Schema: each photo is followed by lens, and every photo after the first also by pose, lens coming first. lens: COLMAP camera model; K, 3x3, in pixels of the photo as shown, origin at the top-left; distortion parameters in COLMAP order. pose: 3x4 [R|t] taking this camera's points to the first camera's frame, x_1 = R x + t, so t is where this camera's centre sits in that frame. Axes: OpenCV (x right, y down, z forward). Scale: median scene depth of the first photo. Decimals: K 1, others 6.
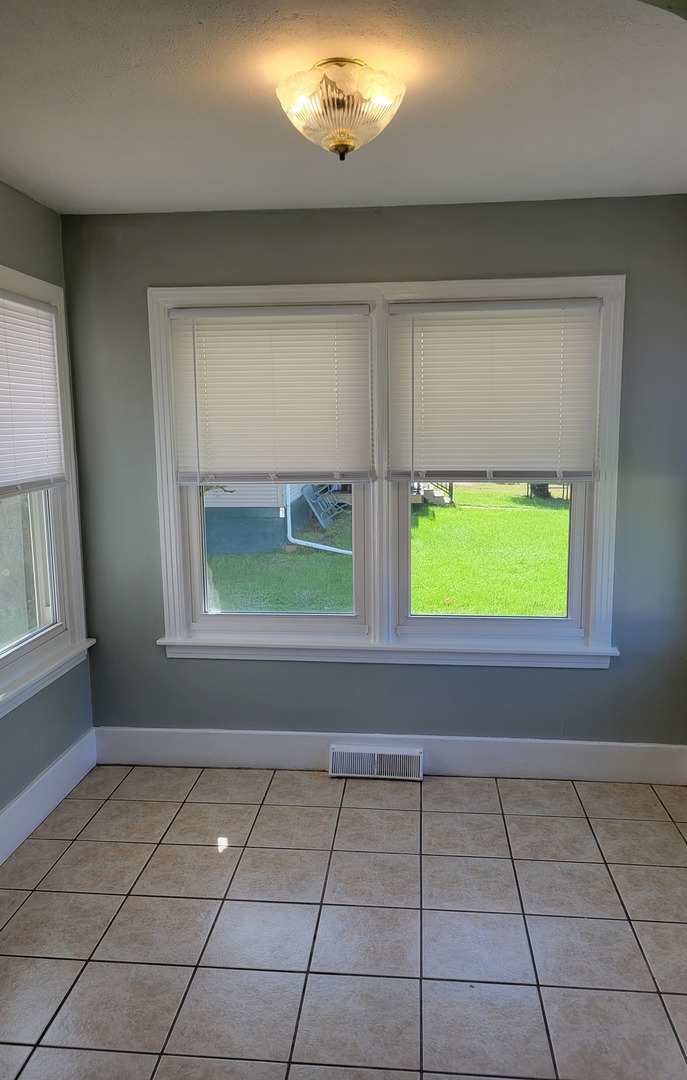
lens RADIAL K [[808.7, 0, 340.1], [0, 808.7, 540.7], [0, 0, 1]] dist [0.037652, -0.023860]
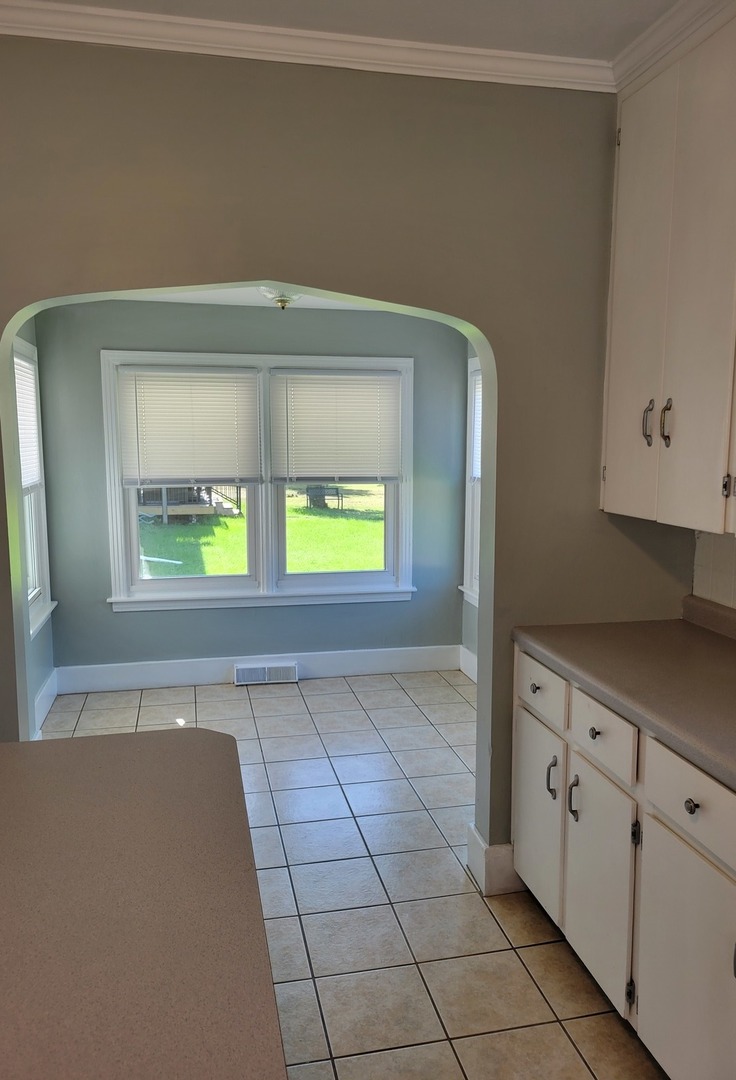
lens RADIAL K [[817.8, 0, 365.4], [0, 817.8, 545.6], [0, 0, 1]] dist [-0.010619, -0.002046]
pose [[0.951259, -0.028500, 0.307072, -0.240542], [0.032525, 0.999439, -0.007999, 0.058296], [-0.306672, 0.017597, 0.951653, -0.494914]]
